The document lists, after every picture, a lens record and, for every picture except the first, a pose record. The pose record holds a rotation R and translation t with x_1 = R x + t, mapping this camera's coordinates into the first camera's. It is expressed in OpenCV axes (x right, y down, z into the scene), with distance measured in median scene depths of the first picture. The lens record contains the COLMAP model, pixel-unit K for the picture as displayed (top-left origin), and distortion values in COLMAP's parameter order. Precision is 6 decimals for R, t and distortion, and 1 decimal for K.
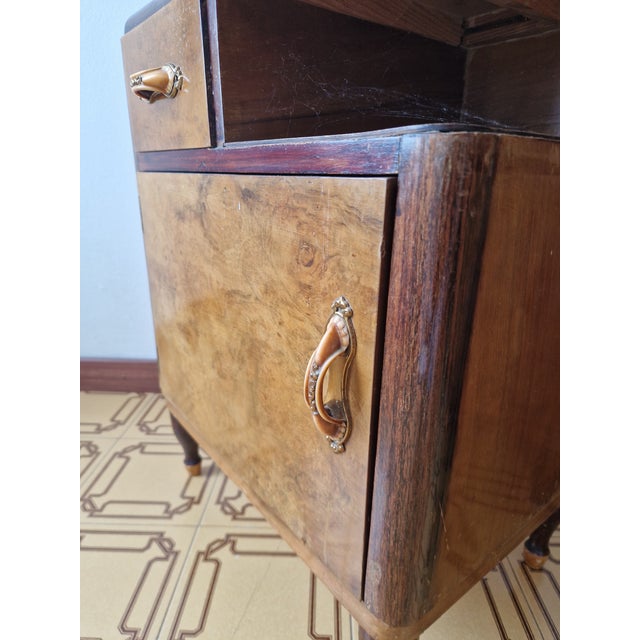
lens RADIAL K [[442.4, 0, 320.0], [0, 442.4, 320.0], [0, 0, 1]] dist [0.013339, -0.001053]
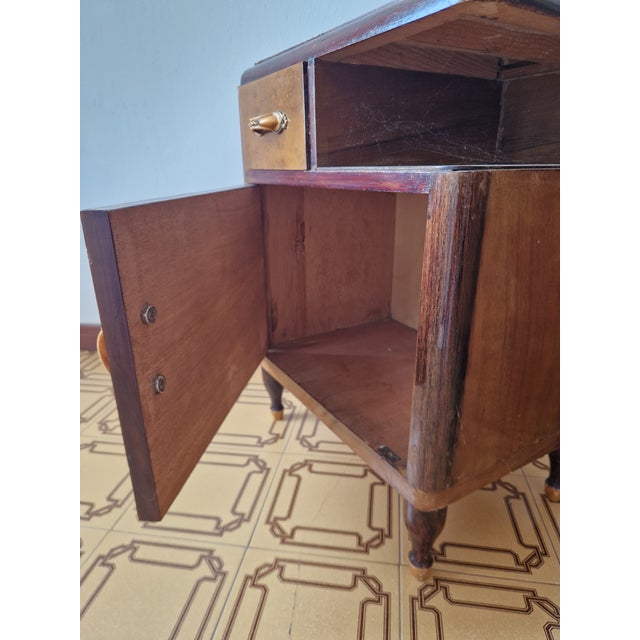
lens RADIAL K [[442.4, 0, 320.0], [0, 442.4, 320.0], [0, 0, 1]] dist [0.013339, -0.001053]
pose [[0.990381, 0.020846, -0.136789, 0.004378], [-0.018590, 0.999670, 0.017745, 0.062760], [0.137114, -0.015032, 0.990441, -0.367934]]
